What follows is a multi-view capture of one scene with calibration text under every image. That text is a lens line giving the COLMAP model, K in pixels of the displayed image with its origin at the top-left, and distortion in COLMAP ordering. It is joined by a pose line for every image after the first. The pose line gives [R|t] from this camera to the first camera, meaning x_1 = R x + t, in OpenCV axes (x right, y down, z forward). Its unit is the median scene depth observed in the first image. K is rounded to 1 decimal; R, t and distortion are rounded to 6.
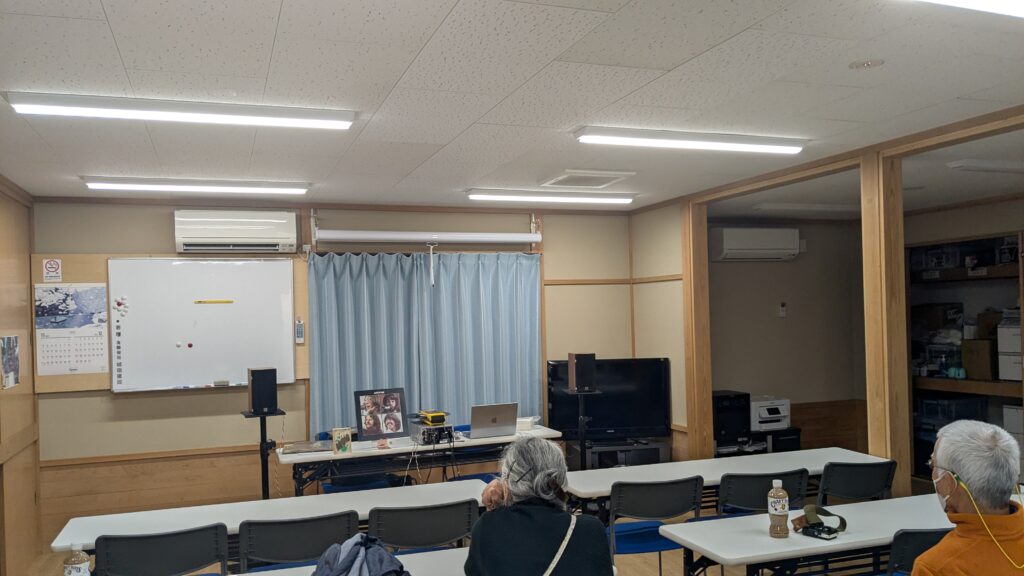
lens RADIAL K [[795.3, 0, 514.1], [0, 795.3, 315.2], [0, 0, 1]] dist [0.039914, -0.061604]
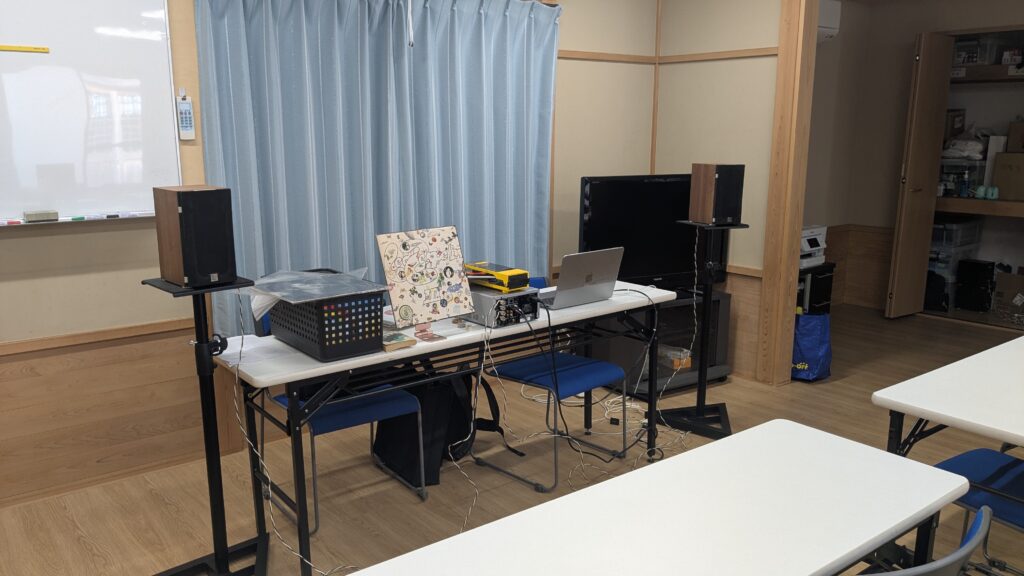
lens RADIAL K [[795.3, 0, 497.1], [0, 795.3, 302.6], [0, 0, 1]] dist [0.039914, -0.061604]
pose [[0.951288, -0.042811, 0.305315, -0.257490], [-0.022733, 0.977876, 0.207947, 0.027700], [-0.307463, -0.204759, 0.929269, 0.447175]]
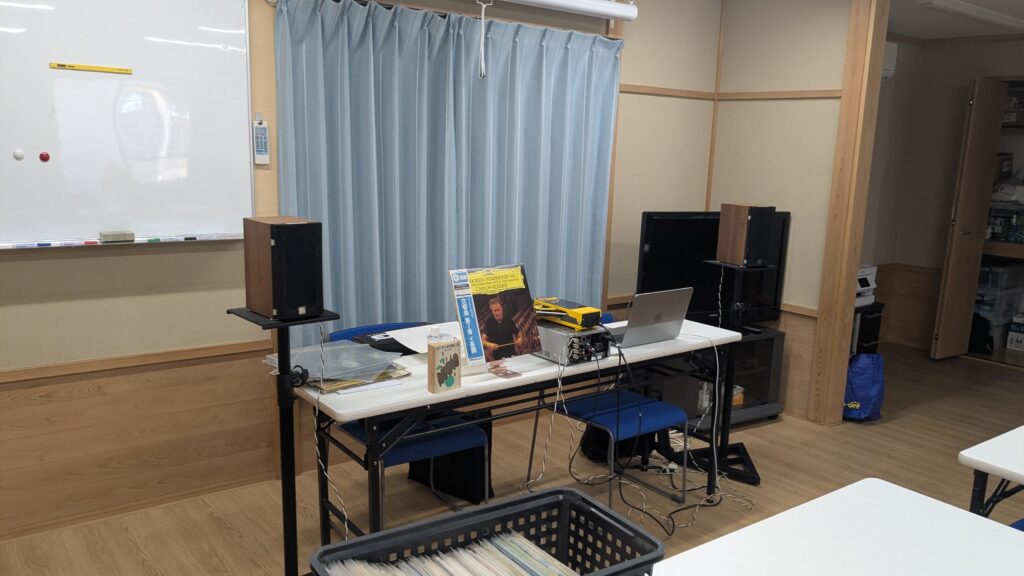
lens RADIAL K [[795.3, 0, 522.4], [0, 795.3, 306.0], [0, 0, 1]] dist [0.039914, -0.061604]
pose [[0.951234, -0.002031, 0.308464, -0.288166], [-0.060325, 0.979445, 0.192478, 0.015747], [-0.302514, -0.201700, 0.931559, 0.458826]]
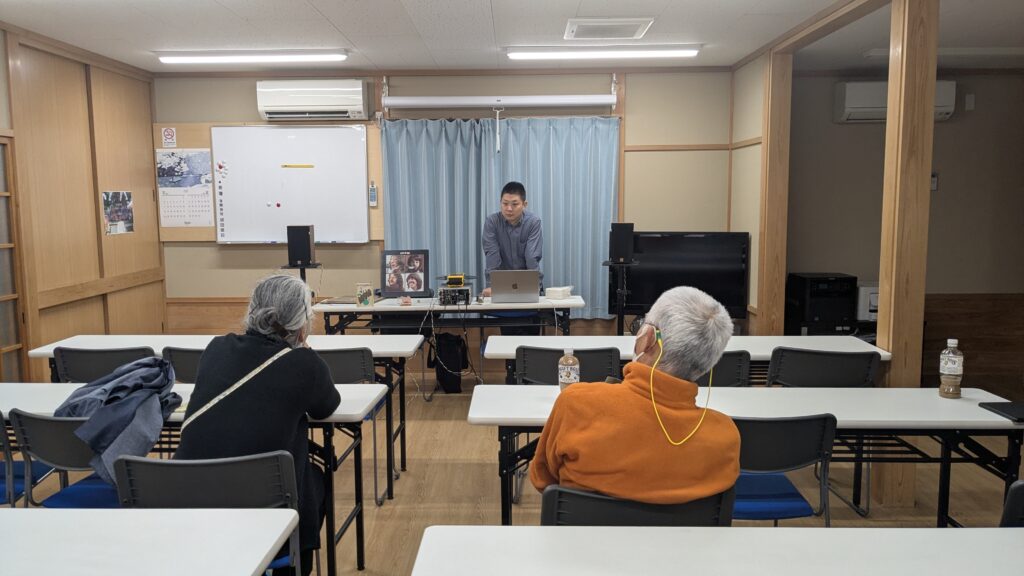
lens RADIAL K [[795.3, 0, 499.6], [0, 795.3, 290.3], [0, 0, 1]] dist [0.039914, -0.061604]
pose [[0.931246, 0.059268, -0.359539, 0.299942], [-0.015470, 0.992225, 0.123492, 0.013749], [0.364062, -0.109439, 0.924922, 0.067841]]
